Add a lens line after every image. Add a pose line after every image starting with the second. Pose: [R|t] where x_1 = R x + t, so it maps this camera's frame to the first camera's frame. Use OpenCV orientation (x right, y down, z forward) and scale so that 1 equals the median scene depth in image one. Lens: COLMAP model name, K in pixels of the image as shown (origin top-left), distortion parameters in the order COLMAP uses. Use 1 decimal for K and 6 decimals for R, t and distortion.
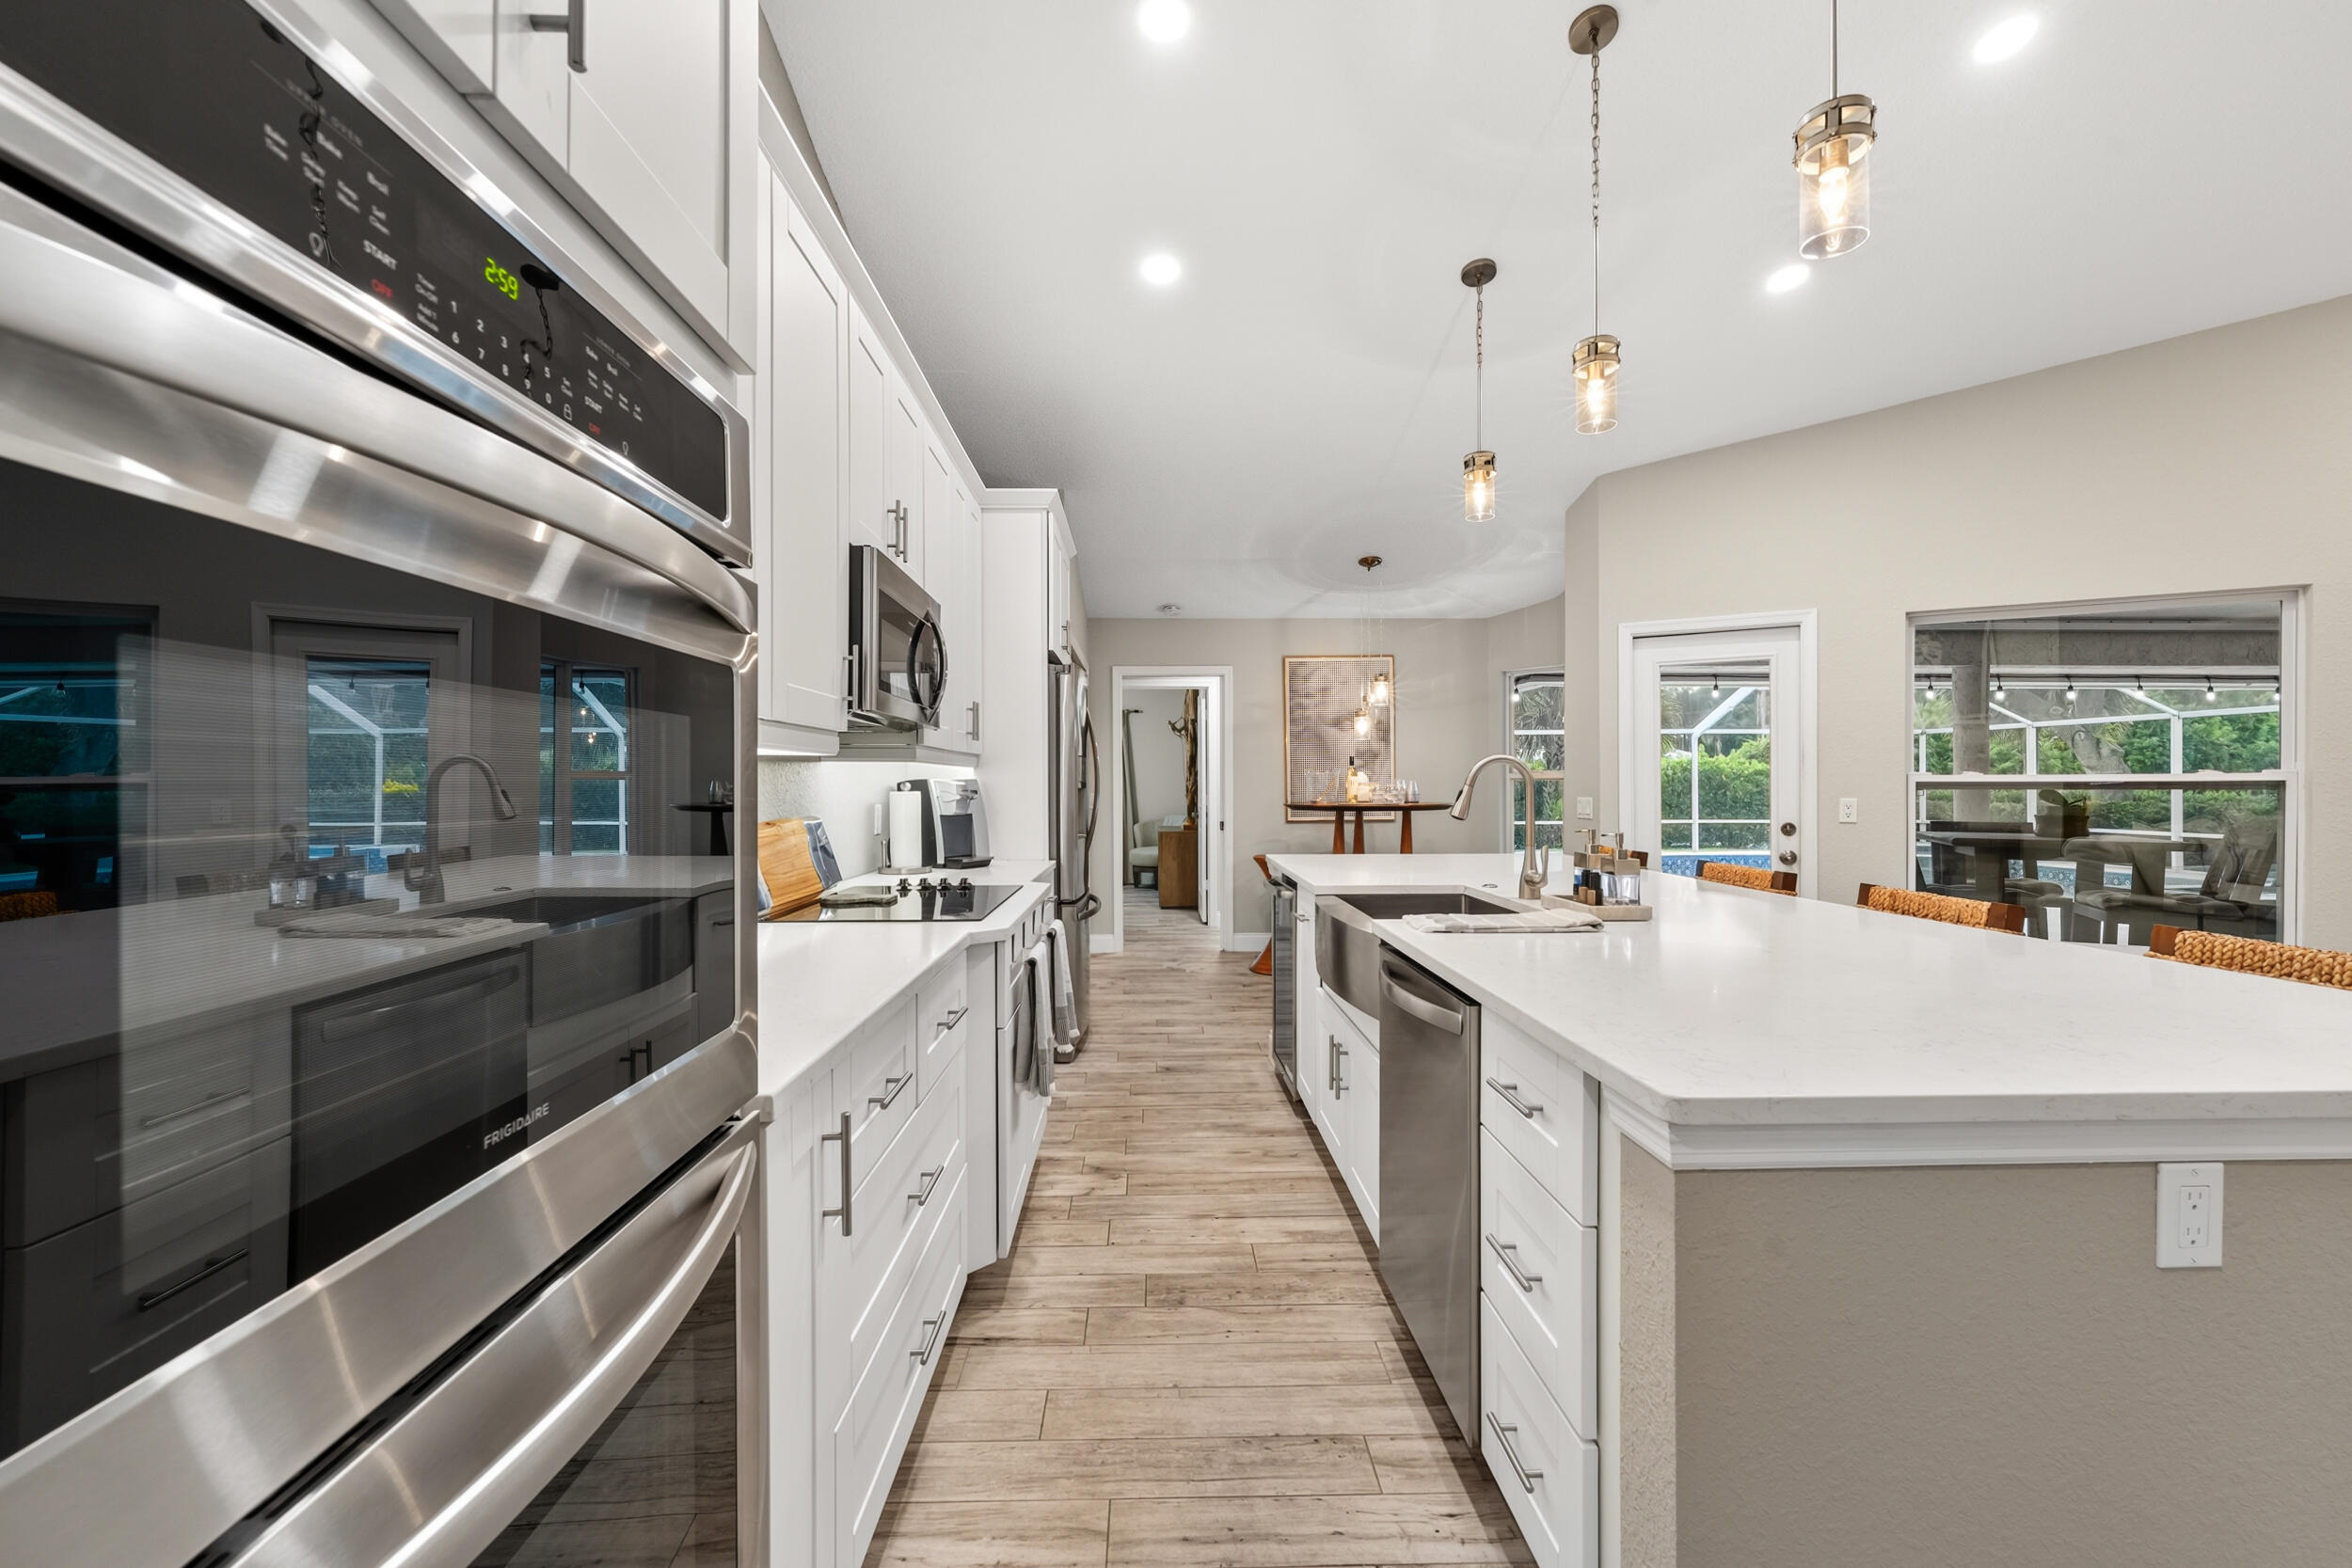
lens RADIAL K [[965.1, 0, 1170.5], [0, 965.1, 785.3], [0, 0, 1]] dist [-0.000220, -0.001004]
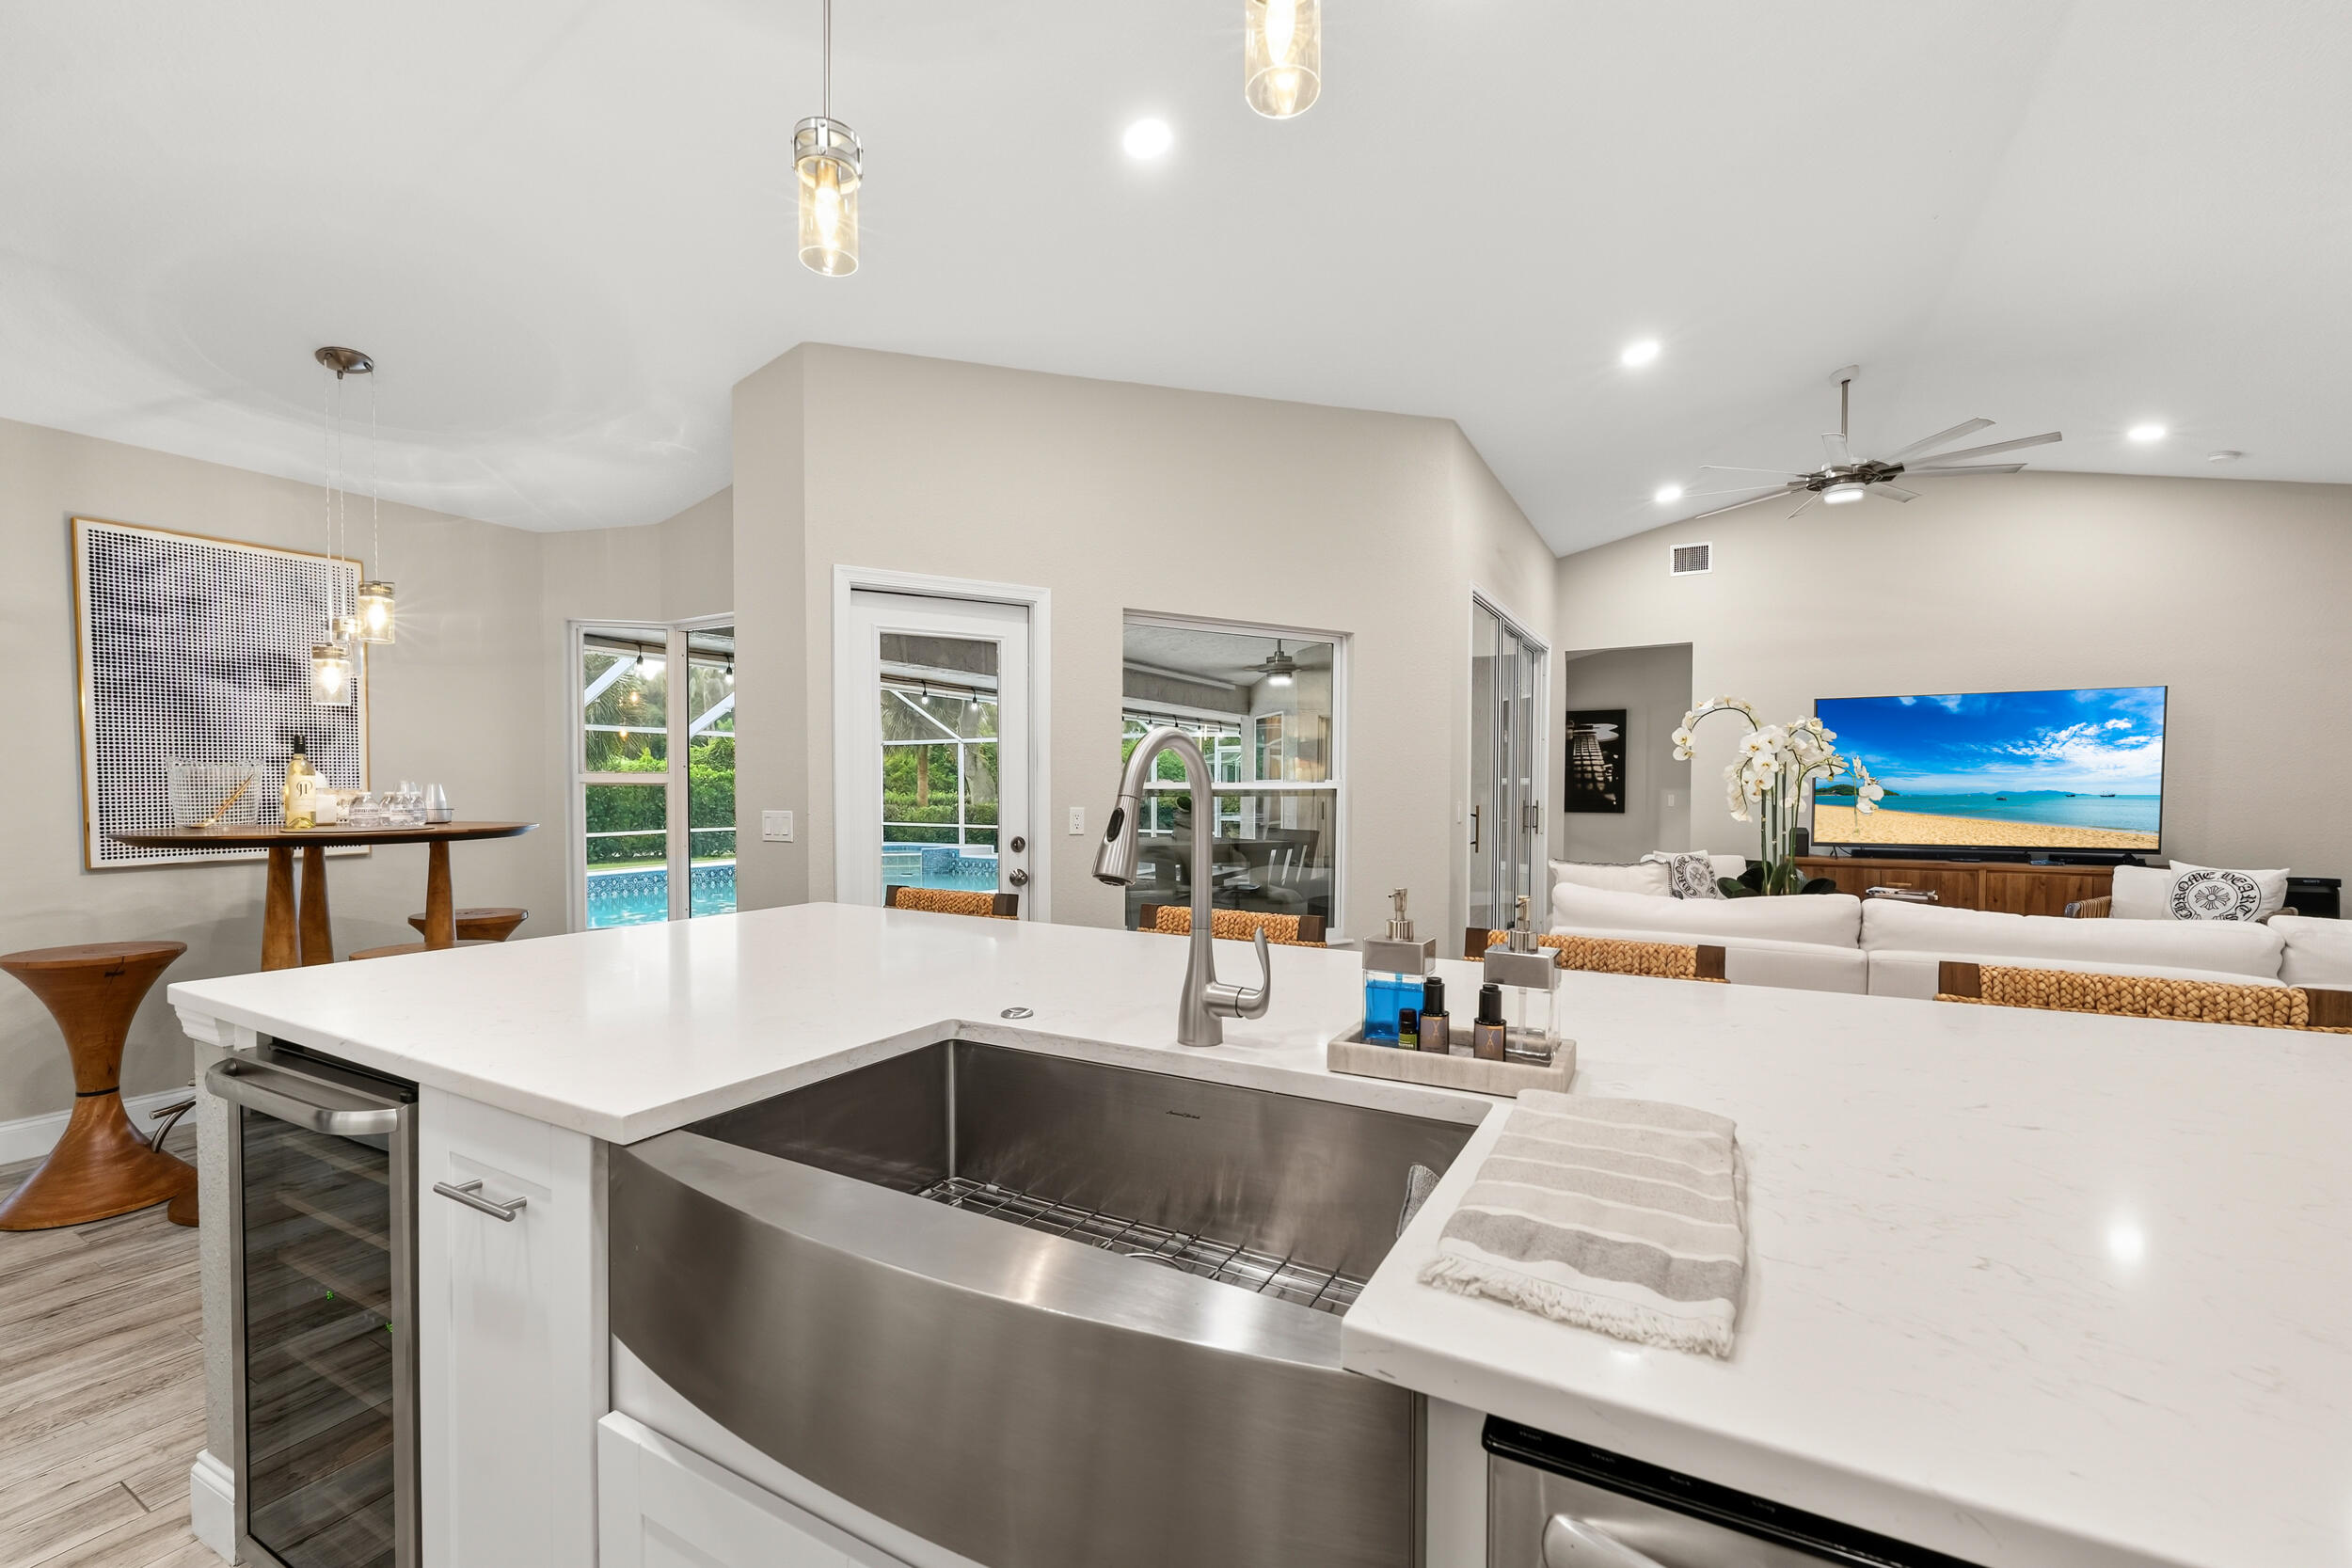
lens RADIAL K [[965.1, 0, 1205.1], [0, 965.1, 817.0], [0, 0, 1]] dist [-0.000220, -0.001004]
pose [[0.504988, -0.023997, 0.862792, -0.010653], [-0.000161, 0.999611, 0.027896, -0.001877], [-0.863126, -0.014226, 0.504788, 0.318792]]
